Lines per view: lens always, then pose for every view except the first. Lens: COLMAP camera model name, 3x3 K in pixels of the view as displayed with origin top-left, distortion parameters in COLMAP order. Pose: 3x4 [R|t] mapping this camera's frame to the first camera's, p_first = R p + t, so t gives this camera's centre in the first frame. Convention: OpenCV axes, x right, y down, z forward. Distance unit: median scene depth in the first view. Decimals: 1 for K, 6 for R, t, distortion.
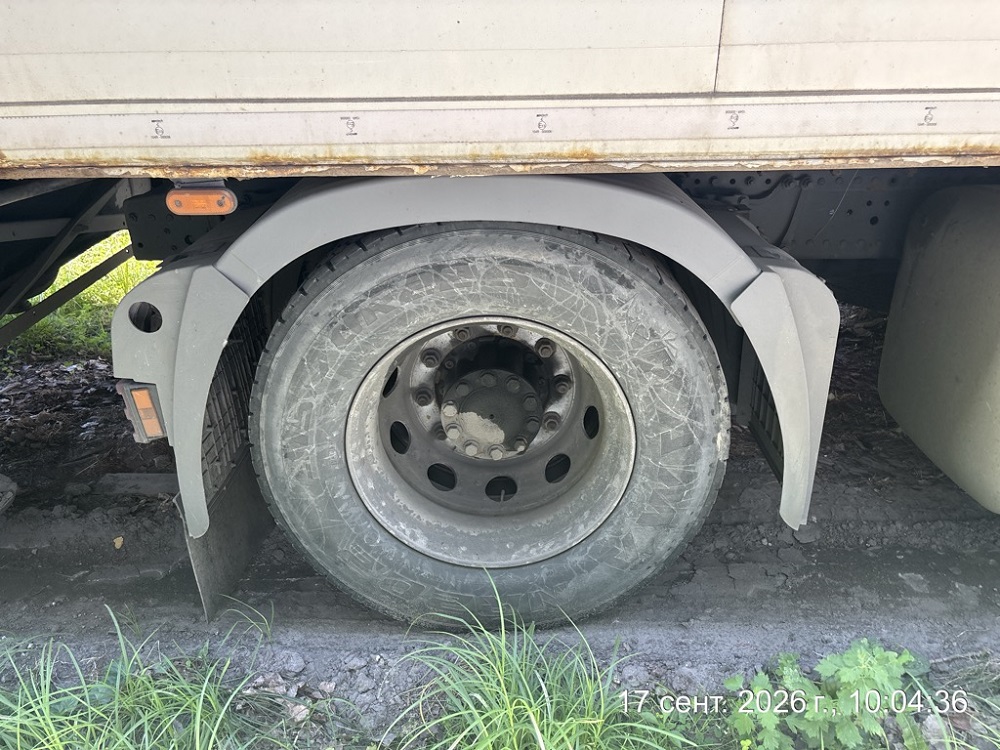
lens RADIAL K [[751.3, 0, 500.0], [0, 751.3, 375.0], [0, 0, 1]] dist [-0.000123, 0.034342]
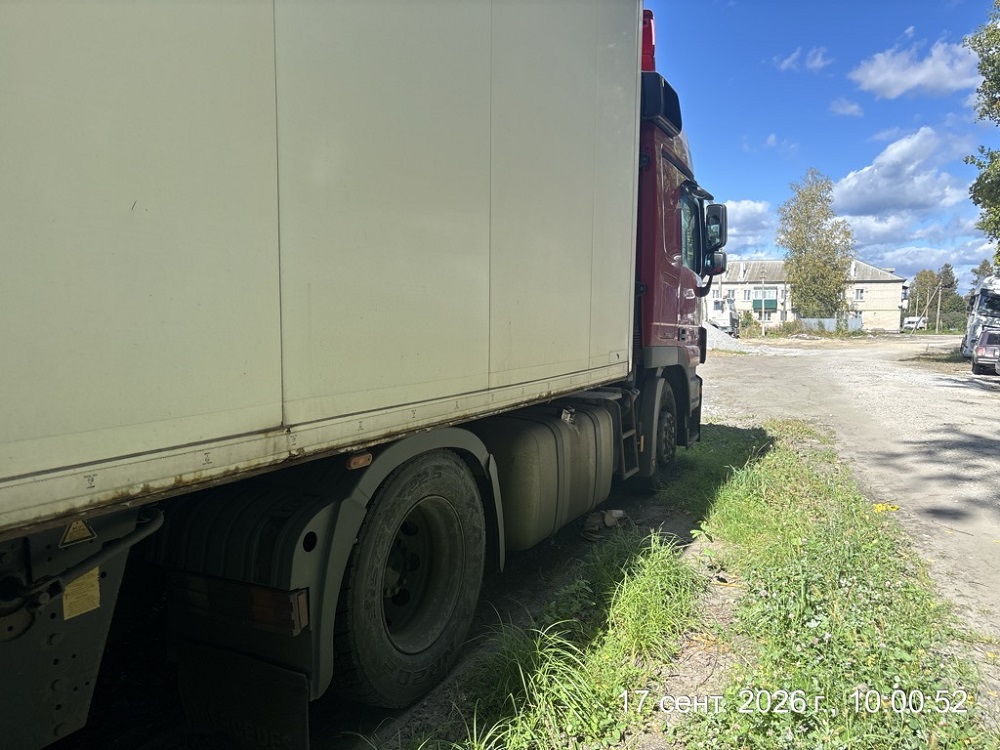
lens RADIAL K [[751.3, 0, 500.0], [0, 751.3, 375.0], [0, 0, 1]] dist [-0.000123, 0.034342]
pose [[0.444304, -0.057313, 0.894041, -1.866352], [0.391581, 0.909998, -0.136265, -0.022560], [-0.805765, 0.410632, 0.426759, -0.206017]]
